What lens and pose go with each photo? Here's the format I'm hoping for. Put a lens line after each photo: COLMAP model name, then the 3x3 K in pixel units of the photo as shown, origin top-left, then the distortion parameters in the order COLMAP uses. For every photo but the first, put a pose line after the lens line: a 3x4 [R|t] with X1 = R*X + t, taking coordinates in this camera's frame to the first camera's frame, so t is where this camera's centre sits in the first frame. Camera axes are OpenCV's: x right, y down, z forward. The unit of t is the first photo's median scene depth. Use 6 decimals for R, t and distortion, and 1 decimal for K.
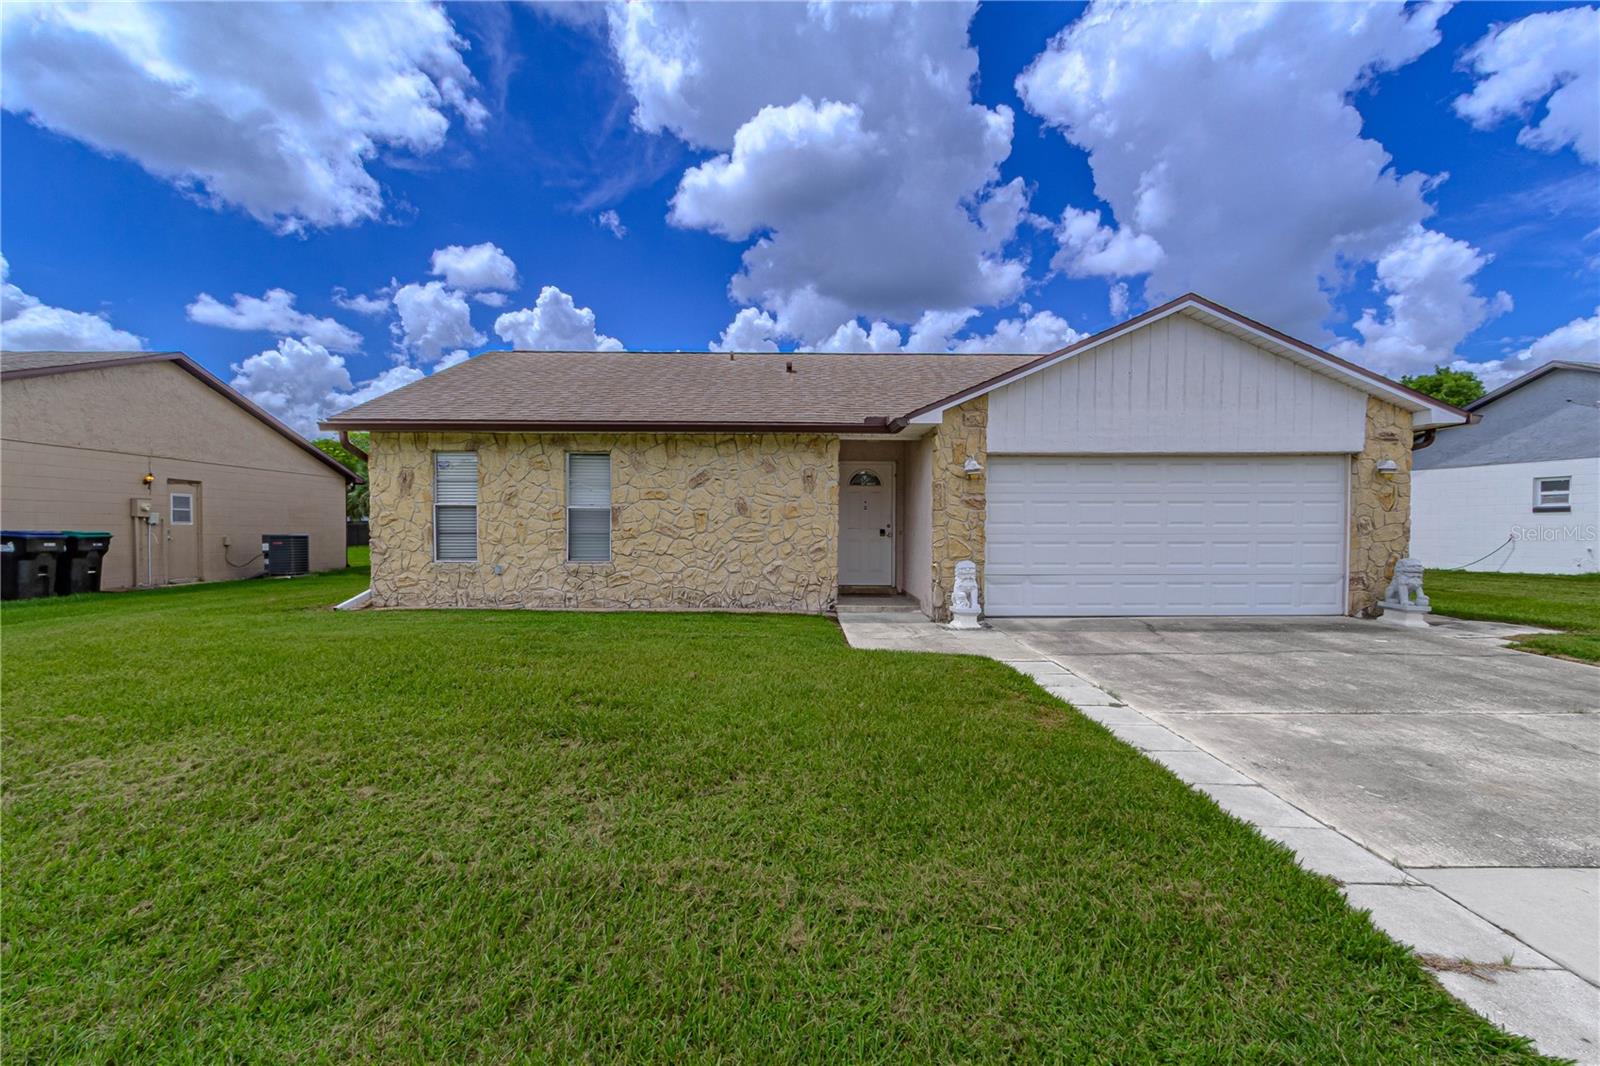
lens RADIAL K [[769.5, 0, 797.0], [0, 769.5, 534.0], [0, 0, 1]] dist [0.000908, 0.000616]
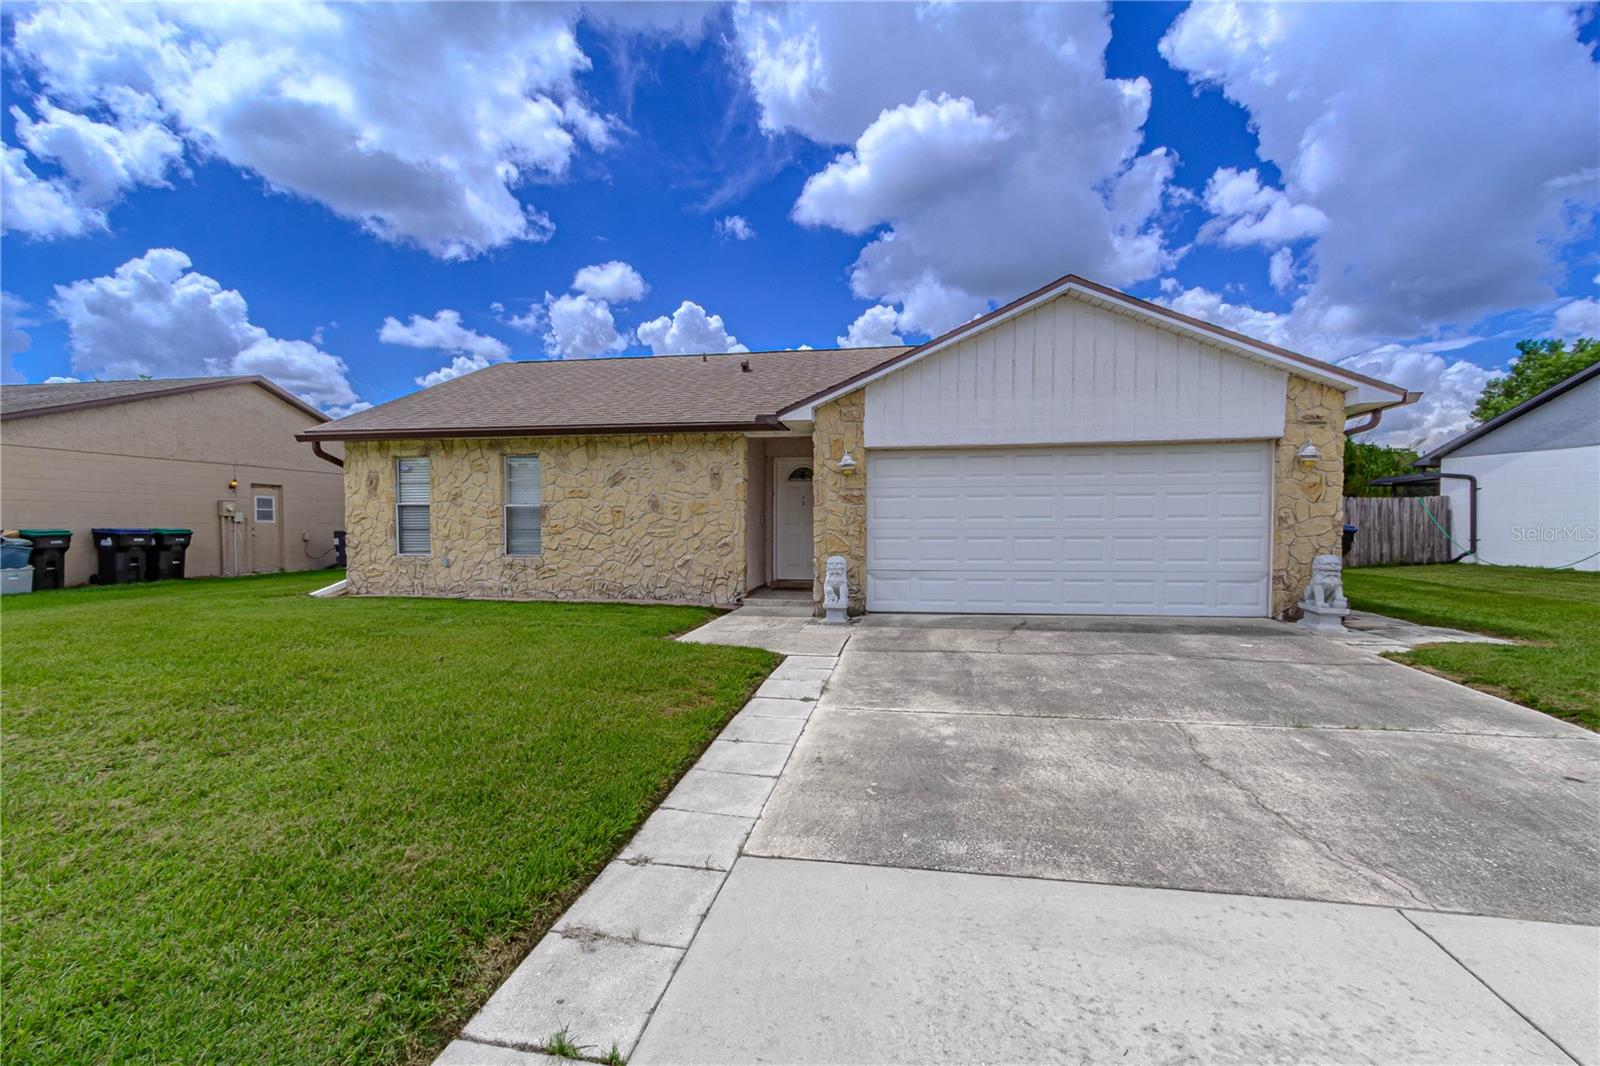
lens RADIAL K [[769.5, 0, 778.5], [0, 769.5, 521.9], [0, 0, 1]] dist [0.000908, 0.000616]
pose [[0.981784, -0.004526, -0.189946, 0.293048], [0.002897, 0.999957, -0.008852, -0.000666], [0.189978, 0.008140, 0.981755, -0.000629]]
